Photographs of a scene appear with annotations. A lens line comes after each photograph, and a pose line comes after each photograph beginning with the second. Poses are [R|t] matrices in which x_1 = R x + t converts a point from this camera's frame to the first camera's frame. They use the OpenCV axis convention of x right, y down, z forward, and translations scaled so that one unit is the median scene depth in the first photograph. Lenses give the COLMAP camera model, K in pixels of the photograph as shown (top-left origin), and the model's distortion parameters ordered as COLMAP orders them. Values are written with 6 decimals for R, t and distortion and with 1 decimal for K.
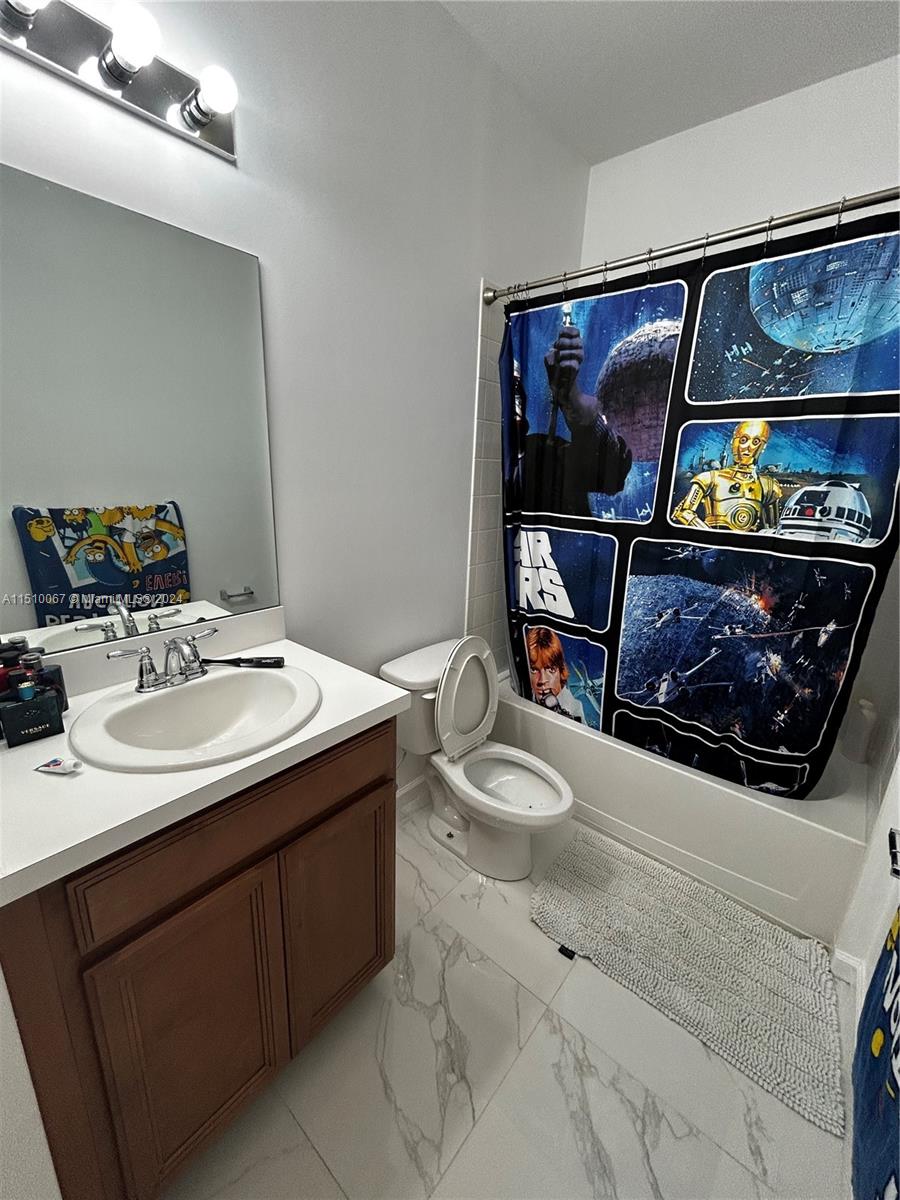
lens RADIAL K [[485.8, 0, 450.0], [0, 485.8, 600.0], [0, 0, 1]] dist [0.000347, 0.000508]
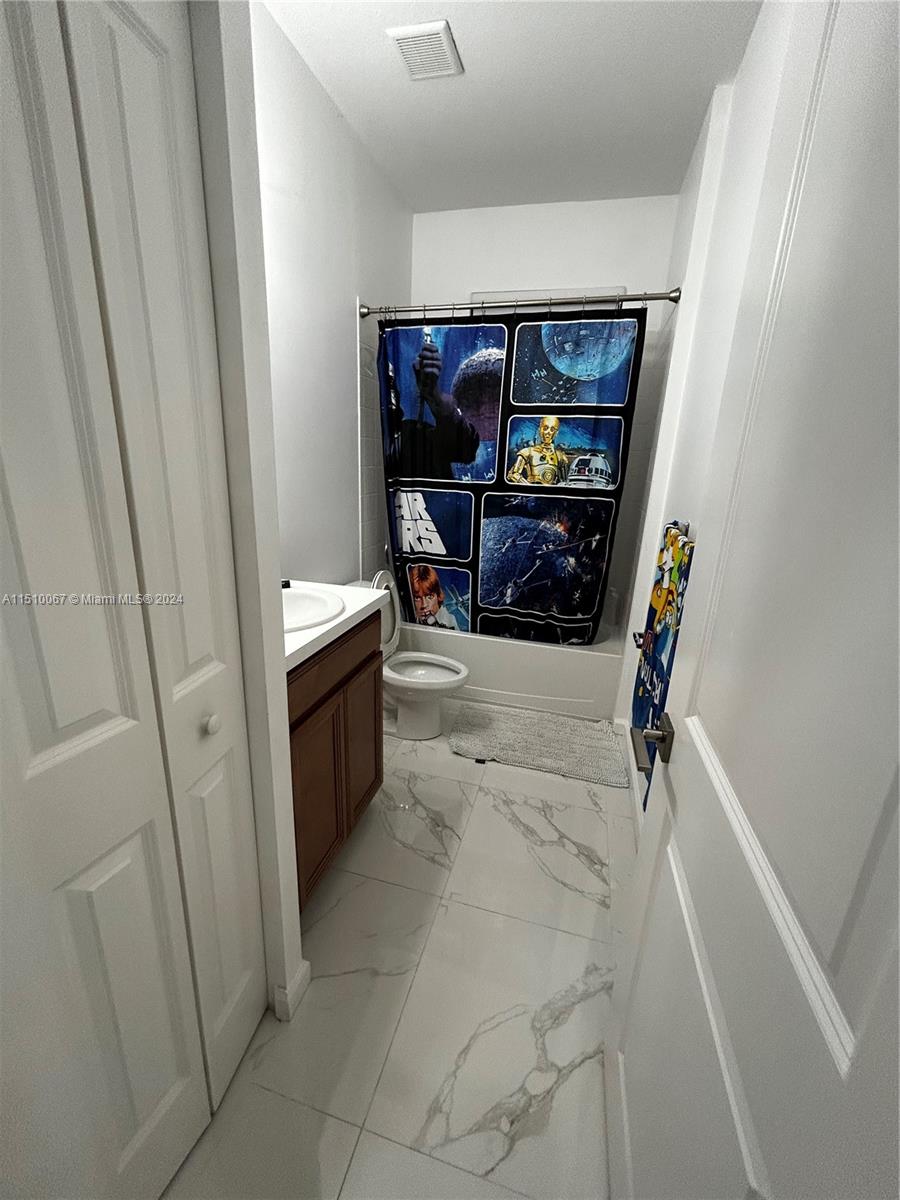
lens RADIAL K [[484.6, 0, 451.0], [0, 484.6, 600.8], [0, 0, 1]] dist [-0.001048, 0.000405]
pose [[0.905089, -0.118720, 0.408312, -0.370074], [0.104346, 0.992884, 0.057389, 0.107767], [-0.412220, -0.009336, 0.911036, -0.323693]]
